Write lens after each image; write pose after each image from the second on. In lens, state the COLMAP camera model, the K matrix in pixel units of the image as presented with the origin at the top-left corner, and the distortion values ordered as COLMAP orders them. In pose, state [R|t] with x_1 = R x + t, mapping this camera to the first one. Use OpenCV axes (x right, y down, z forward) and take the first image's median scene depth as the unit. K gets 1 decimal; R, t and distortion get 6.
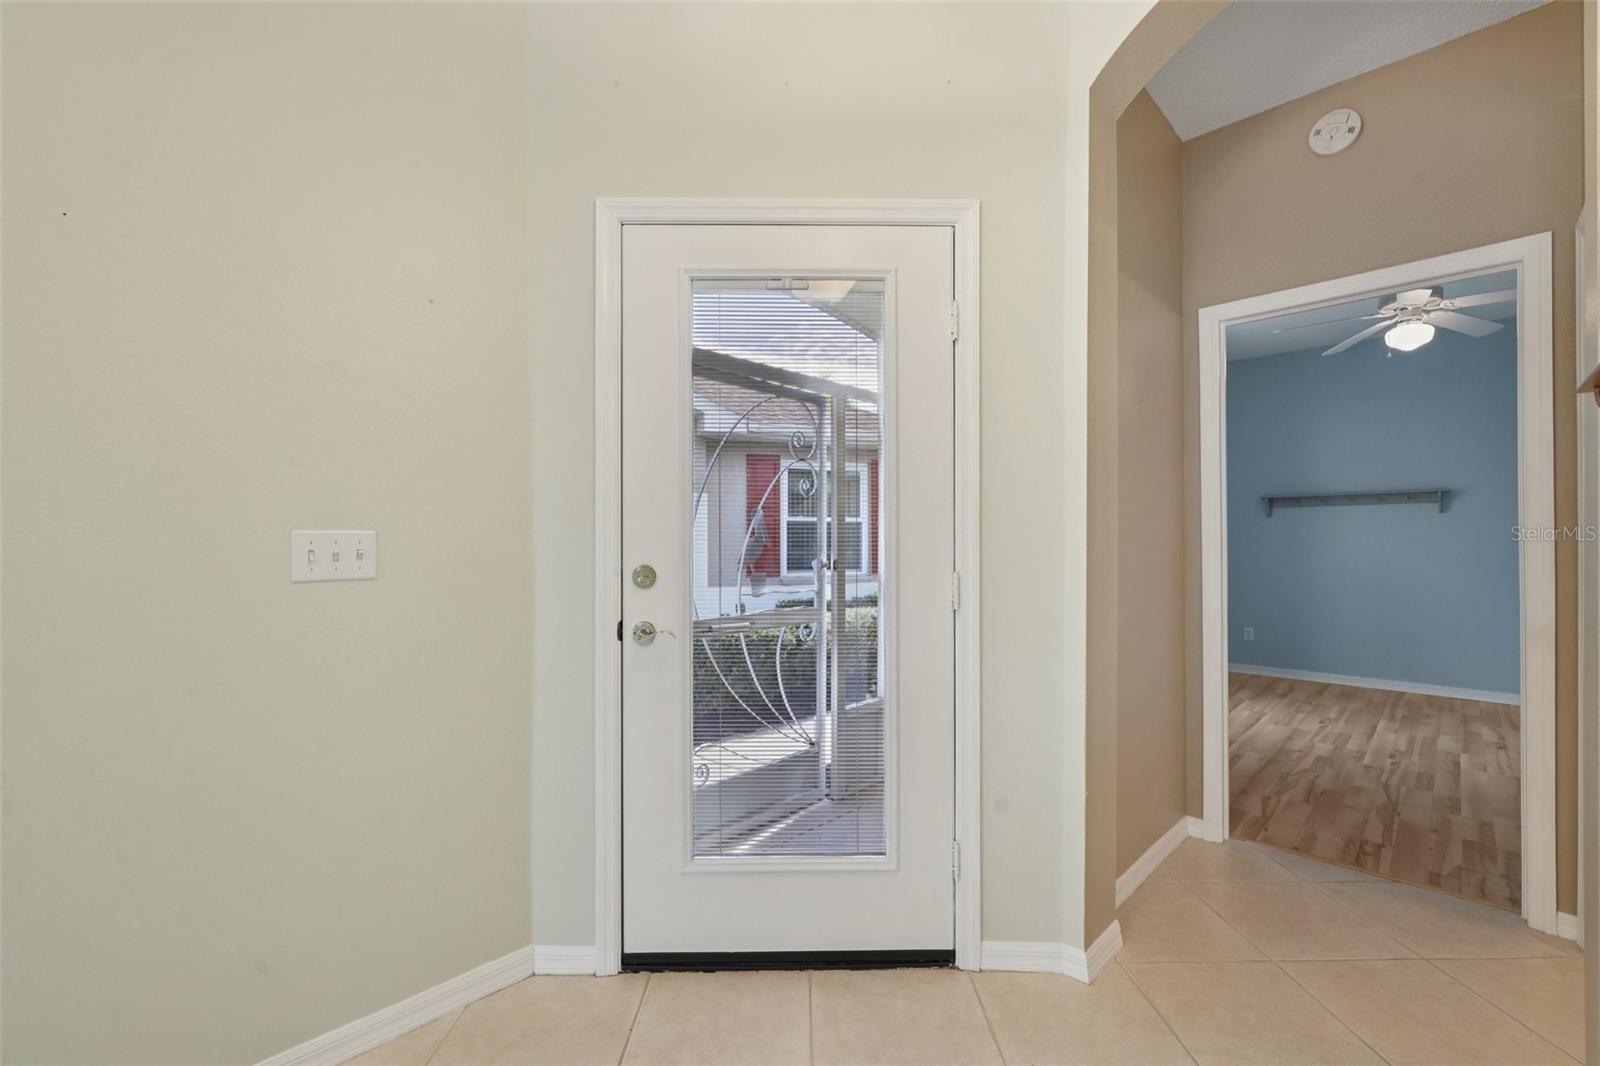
lens RADIAL K [[672.2, 0, 806.7], [0, 672.2, 545.6], [0, 0, 1]] dist [-0.000302, -0.000183]
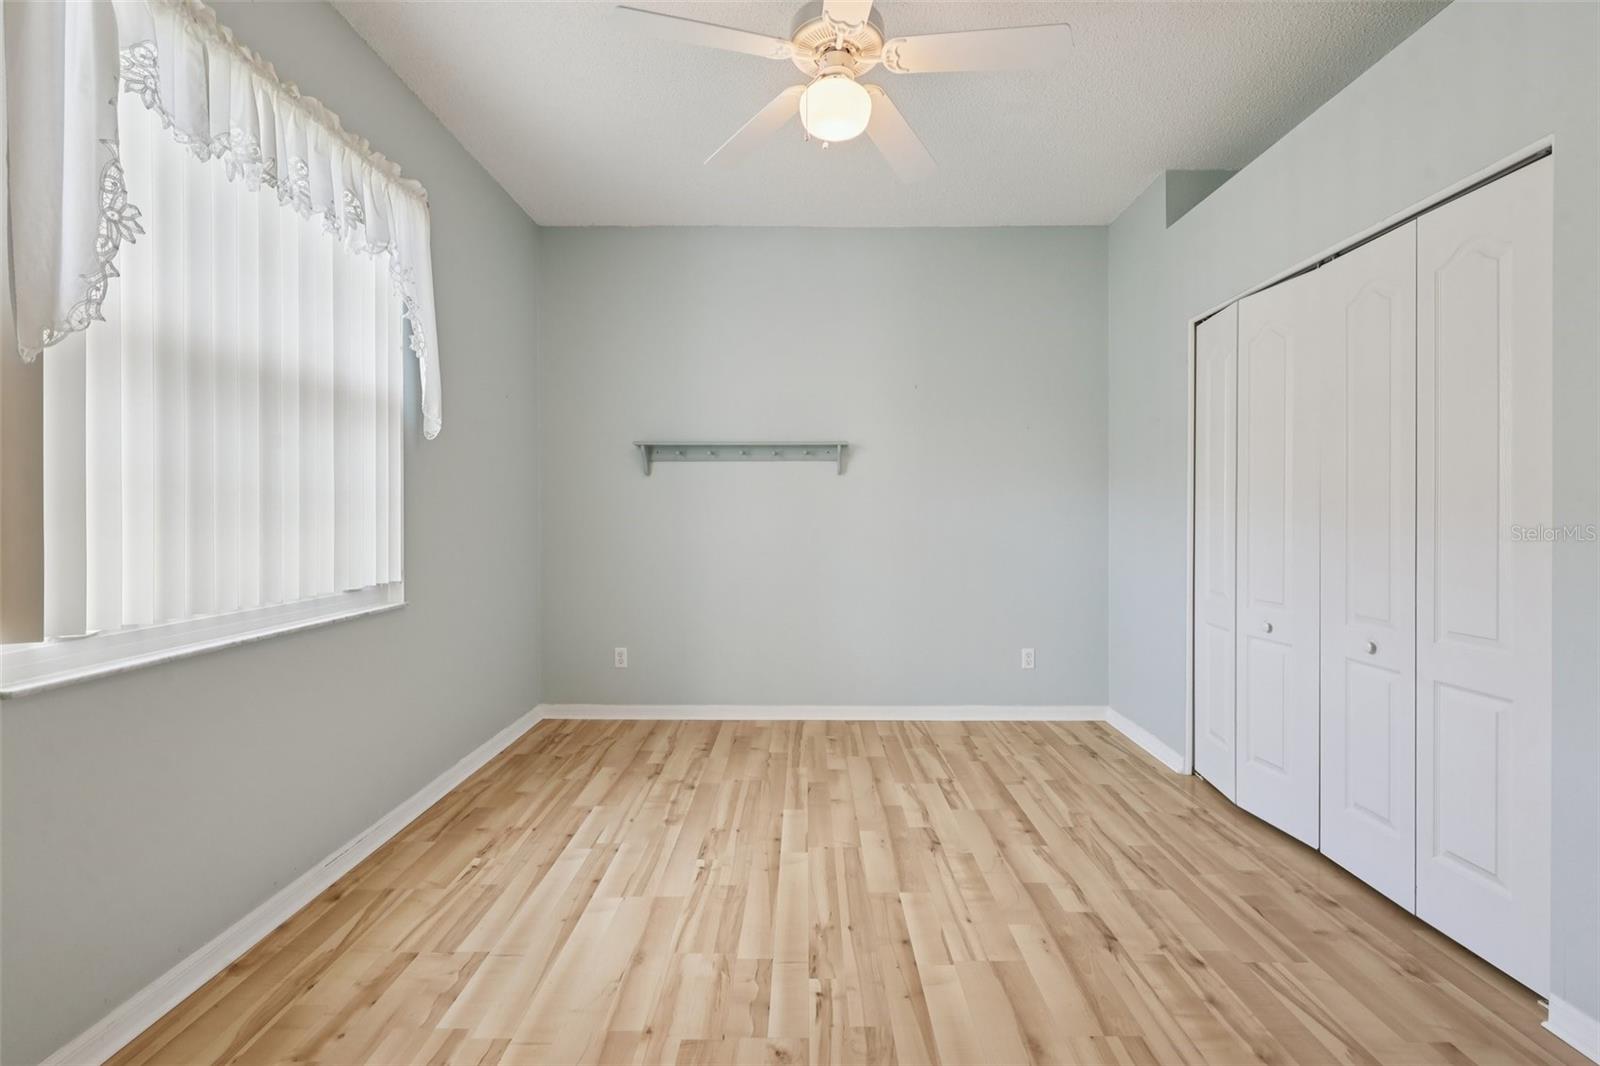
lens RADIAL K [[684.1, 0, 796.6], [0, 684.1, 511.5], [0, 0, 1]] dist [-0.000876, -0.000195]
pose [[0.727312, 0.005963, 0.686281, 0.384156], [0.000078, 0.999962, -0.008771, -0.001881], [-0.686307, 0.006433, 0.727283, 0.475668]]
